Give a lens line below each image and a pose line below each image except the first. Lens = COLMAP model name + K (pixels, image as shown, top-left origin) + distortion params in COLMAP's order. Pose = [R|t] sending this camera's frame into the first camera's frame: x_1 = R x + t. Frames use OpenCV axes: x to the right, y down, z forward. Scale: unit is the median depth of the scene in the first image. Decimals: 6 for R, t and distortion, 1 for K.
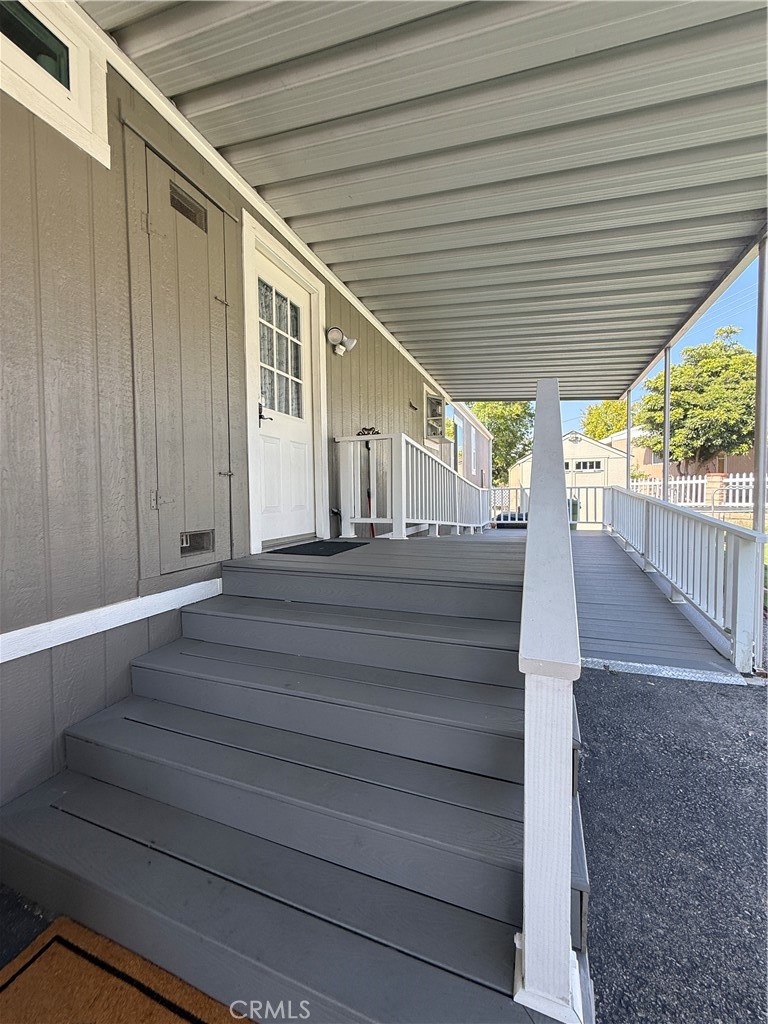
lens RADIAL K [[412.7, 0, 380.1], [0, 412.7, 507.6], [0, 0, 1]] dist [-0.006319, 0.002172]
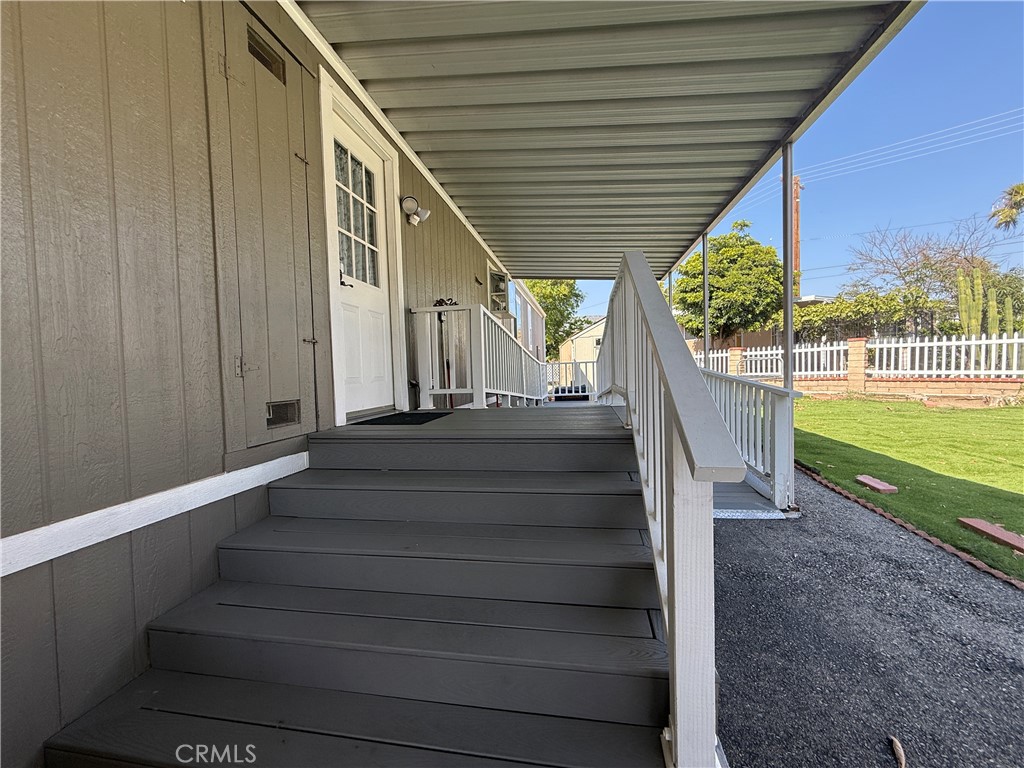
lens RADIAL K [[412.7, 0, 510.1], [0, 412.7, 383.0], [0, 0, 1]] dist [-0.006319, 0.002172]
pose [[0.981298, -0.023179, 0.191093, -0.100452], [0.024805, 0.999674, -0.006119, 0.029722], [-0.190889, 0.010744, 0.981553, -0.014296]]
